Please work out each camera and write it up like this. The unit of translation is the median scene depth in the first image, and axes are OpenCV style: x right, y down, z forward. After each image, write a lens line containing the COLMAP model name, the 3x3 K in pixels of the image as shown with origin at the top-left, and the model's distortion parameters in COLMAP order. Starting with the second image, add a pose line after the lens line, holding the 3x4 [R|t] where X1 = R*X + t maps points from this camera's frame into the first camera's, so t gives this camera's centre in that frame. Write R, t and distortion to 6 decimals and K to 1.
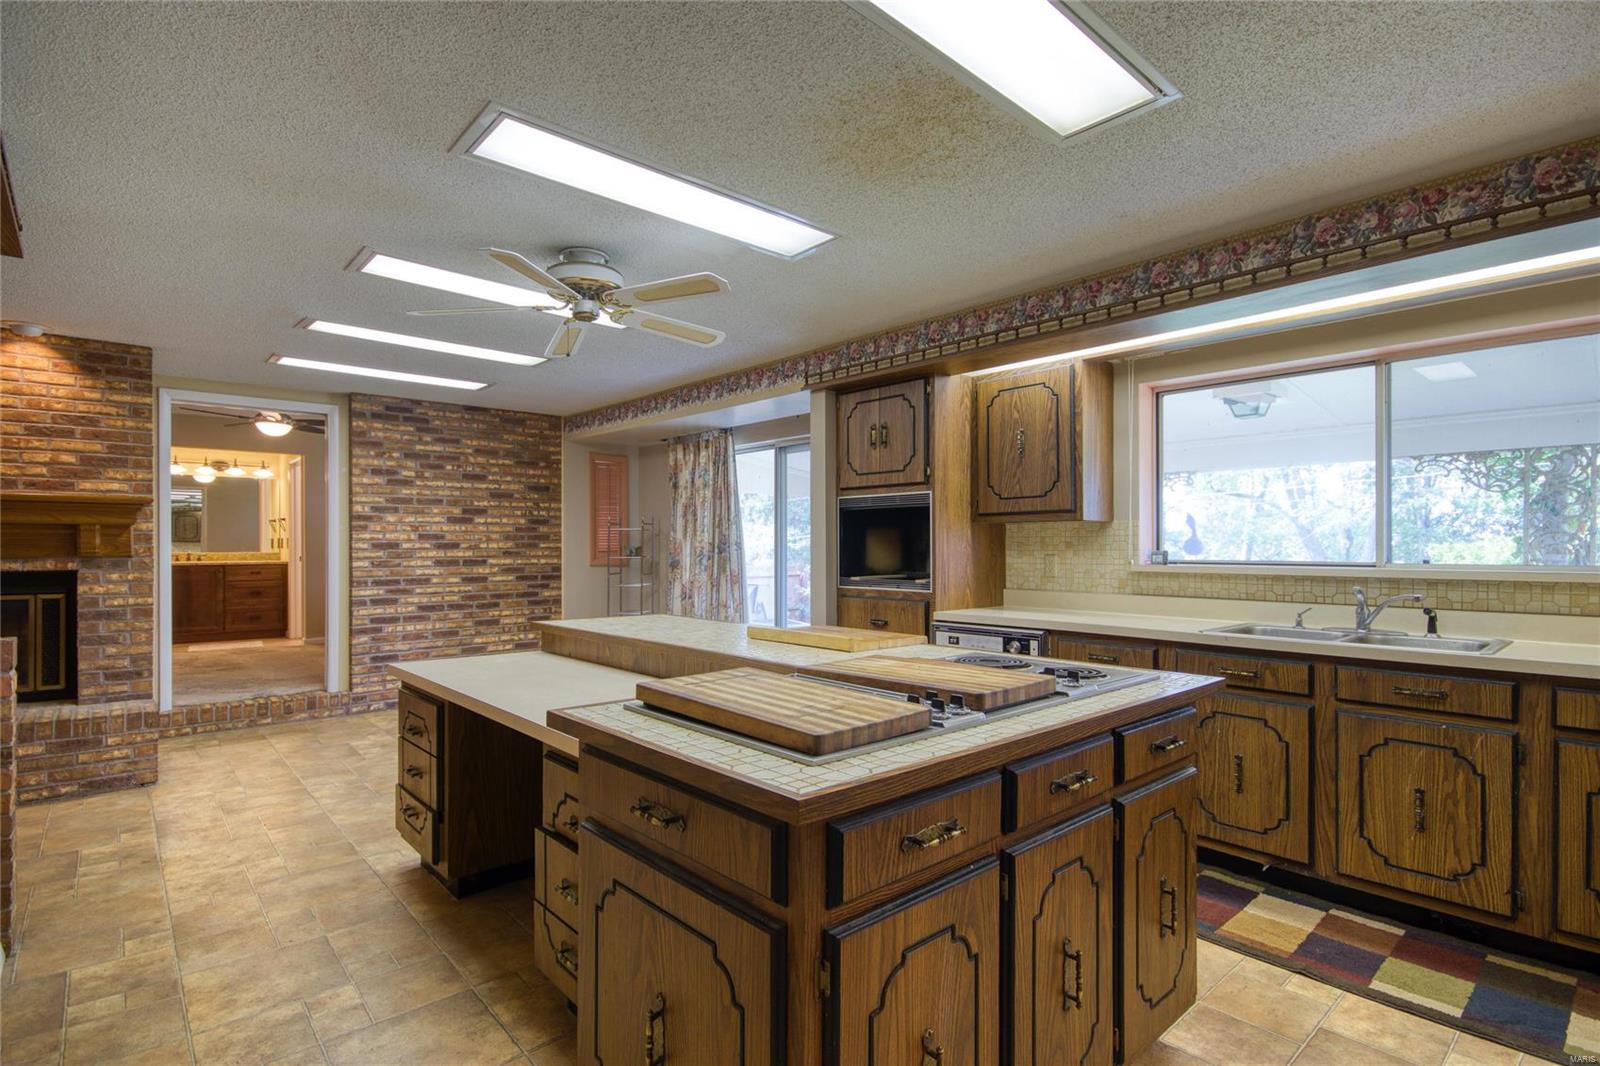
lens RADIAL K [[763.5, 0, 792.9], [0, 763.5, 549.4], [0, 0, 1]] dist [-0.006083, -0.004821]
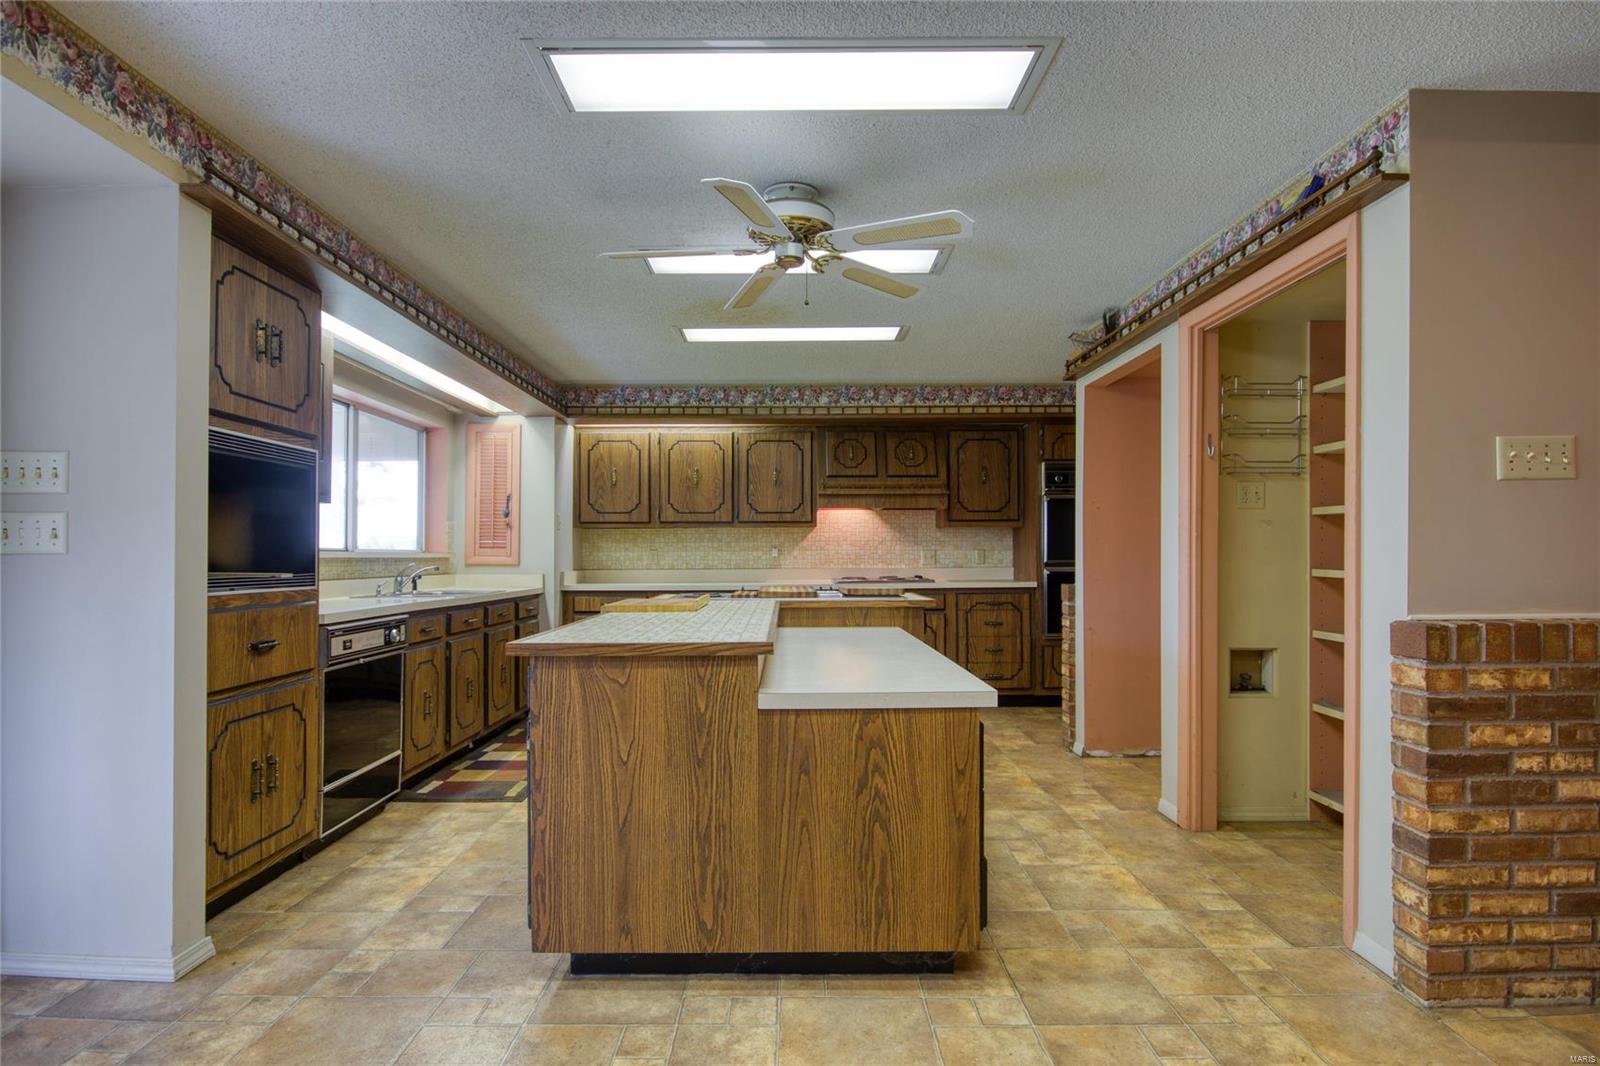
lens RADIAL K [[822.3, 0, 771.5], [0, 822.3, 547.7], [0, 0, 1]] dist [0.001619, -0.001377]
pose [[-0.732921, 0.005458, 0.680292, -0.435482], [-0.000421, 0.999964, -0.008475, 0.015150], [-0.680314, -0.006498, -0.732892, 0.823753]]
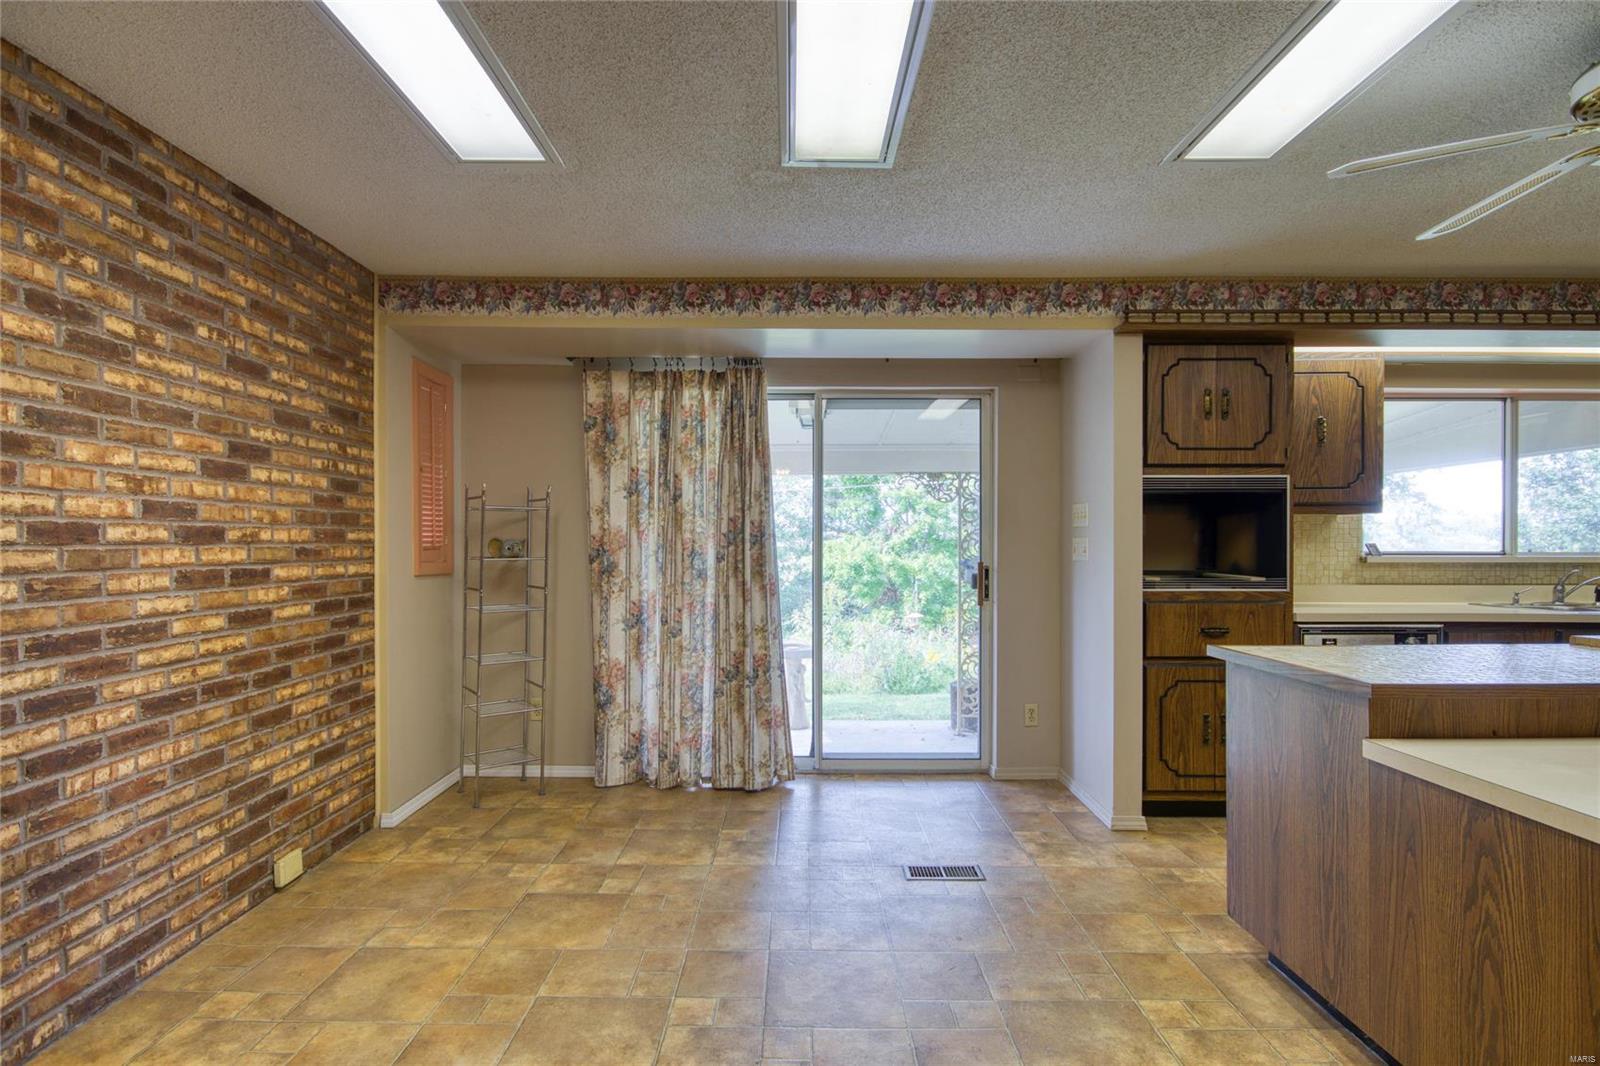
lens RADIAL K [[763.5, 0, 792.1], [0, 763.5, 548.0], [0, 0, 1]] dist [-0.006083, -0.004821]
pose [[0.676842, -0.004153, 0.736117, -0.544659], [0.002854, 0.999991, 0.003018, 0.001630], [-0.736123, 0.000058, 0.676848, 0.532204]]
